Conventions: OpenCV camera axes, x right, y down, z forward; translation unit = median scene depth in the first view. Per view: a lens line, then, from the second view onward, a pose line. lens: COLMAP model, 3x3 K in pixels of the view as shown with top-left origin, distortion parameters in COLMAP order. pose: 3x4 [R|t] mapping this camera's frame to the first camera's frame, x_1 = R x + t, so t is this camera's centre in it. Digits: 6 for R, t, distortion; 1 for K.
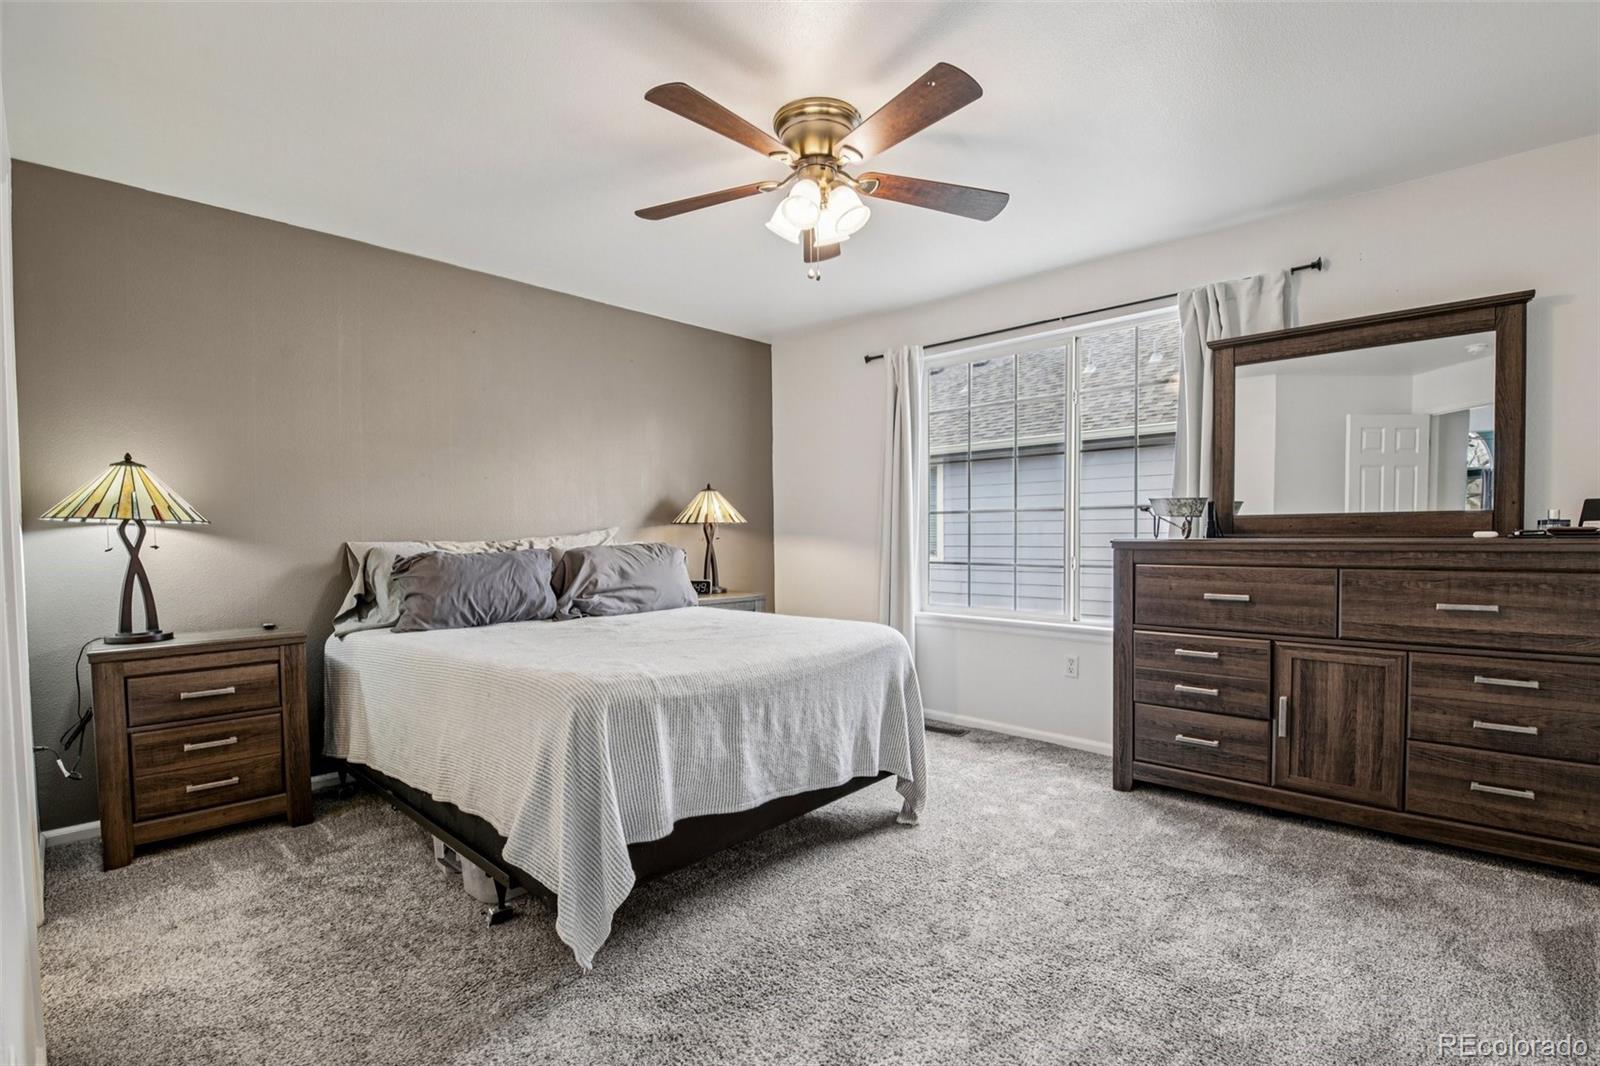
lens RADIAL K [[723.8, 0, 800.0], [0, 723.8, 533.0], [0, 0, 1]] dist [-0.001049, -0.000474]
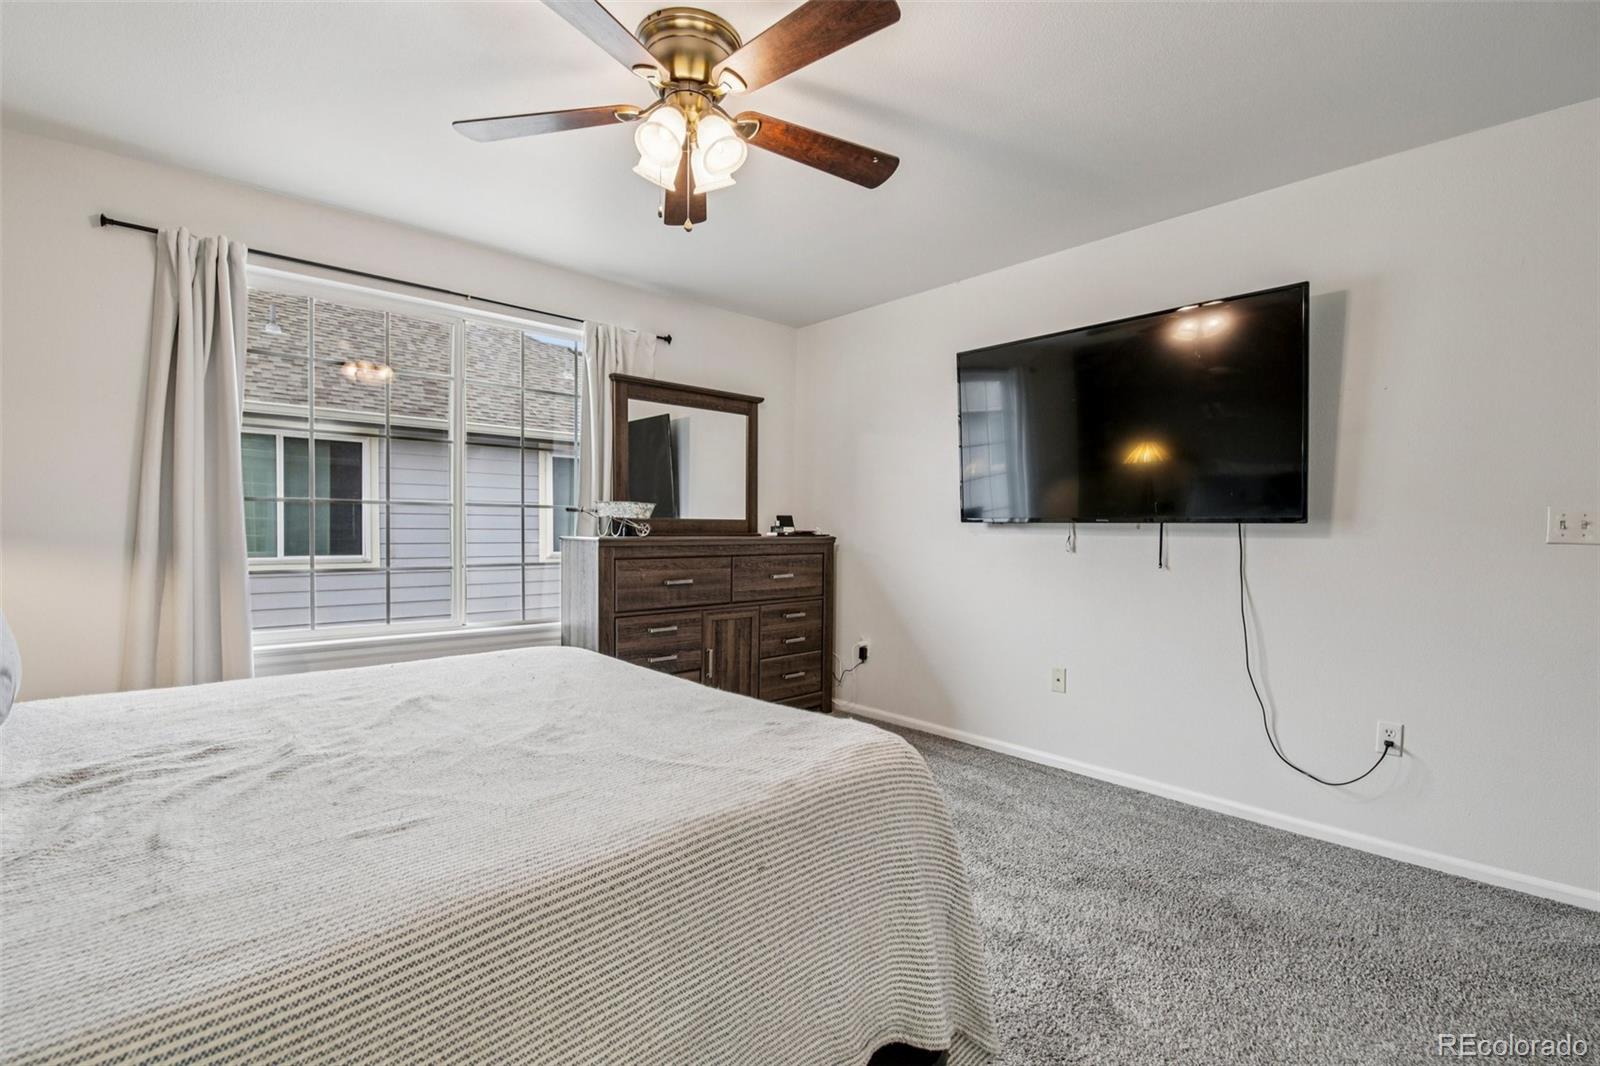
lens RADIAL K [[723.8, 0, 800.0], [0, 723.8, 533.0], [0, 0, 1]] dist [-0.001049, -0.000474]
pose [[0.086612, 0.006980, 0.996218, -0.720740], [-0.005624, 0.999963, -0.006518, 0.008884], [-0.996226, -0.005038, 0.086648, 0.708511]]
